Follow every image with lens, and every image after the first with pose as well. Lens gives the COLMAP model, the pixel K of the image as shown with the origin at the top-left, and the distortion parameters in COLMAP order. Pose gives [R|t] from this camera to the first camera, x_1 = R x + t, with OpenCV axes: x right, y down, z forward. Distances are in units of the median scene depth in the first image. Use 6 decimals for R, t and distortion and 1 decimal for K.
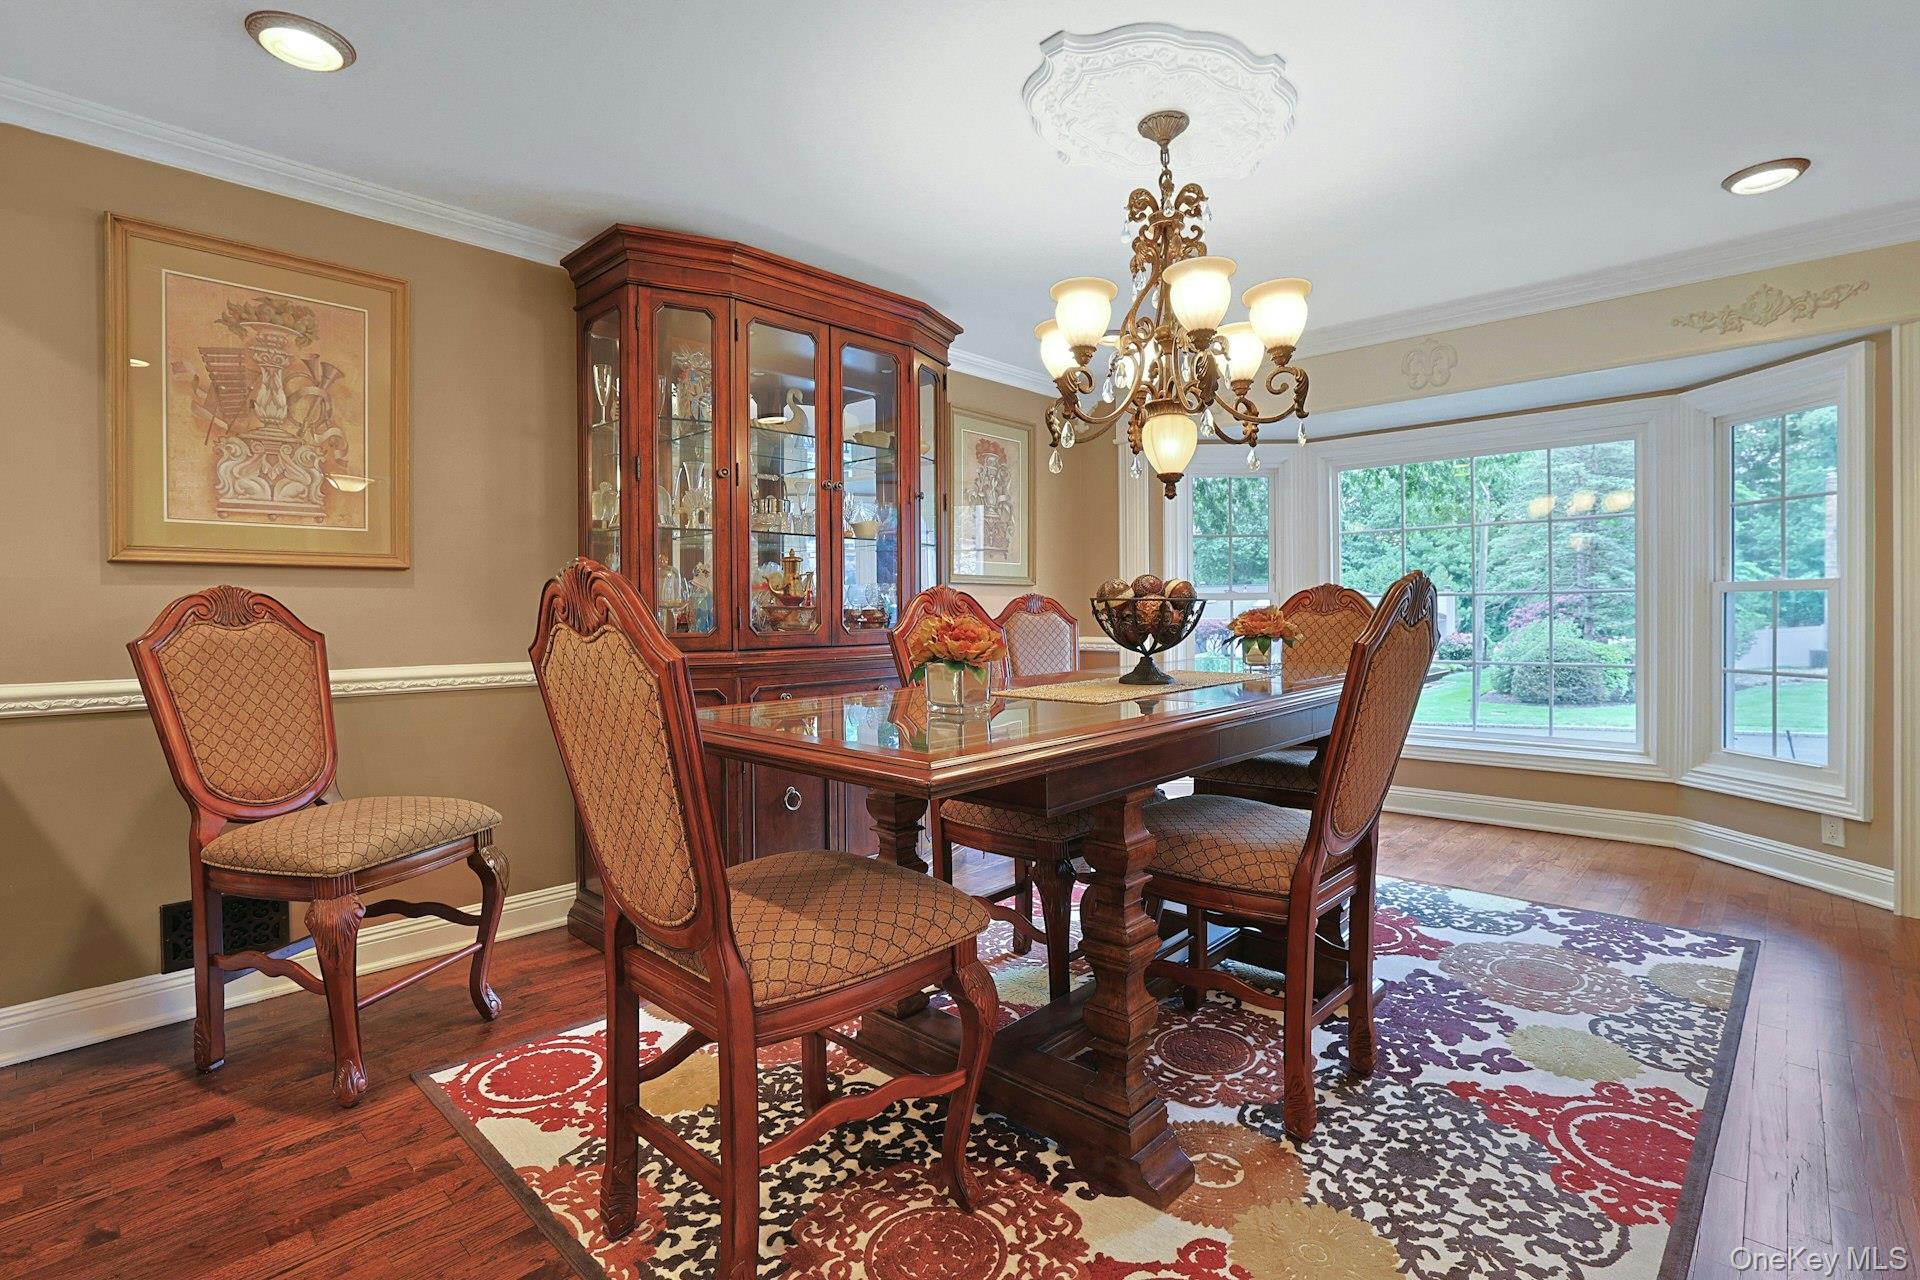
lens RADIAL K [[932.5, 0, 909.0], [0, 932.5, 611.7], [0, 0, 1]] dist [-0.009606, 0.003365]
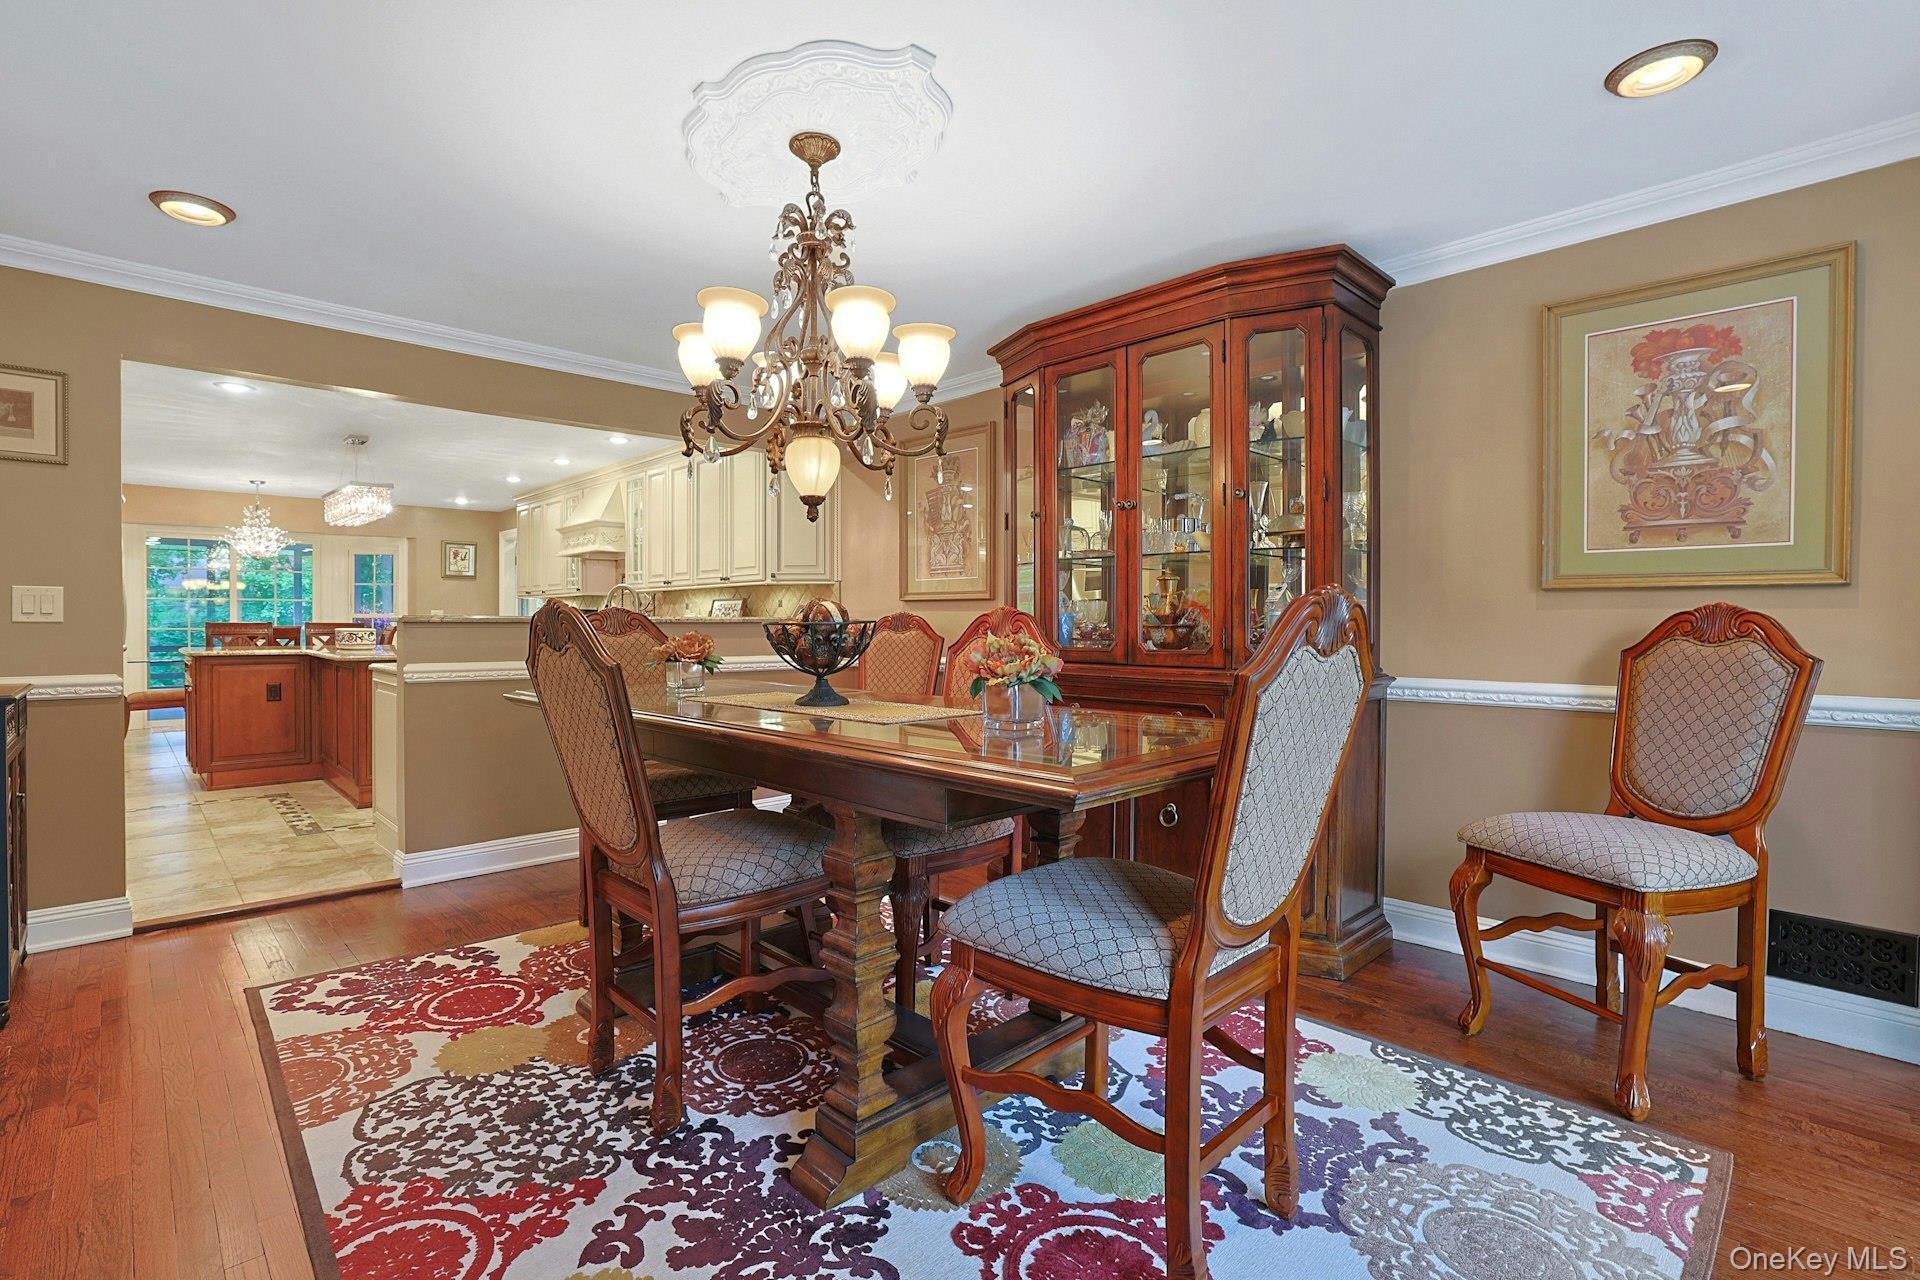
lens RADIAL K [[880.5, 0, 999.6], [0, 880.5, 636.8], [0, 0, 1]] dist [-0.033197, 0.005525]
pose [[-0.010180, 0.017091, -0.999802, 1.600809], [-0.005717, 0.999837, 0.017150, -0.019624], [0.999932, 0.005891, -0.010080, 1.597989]]
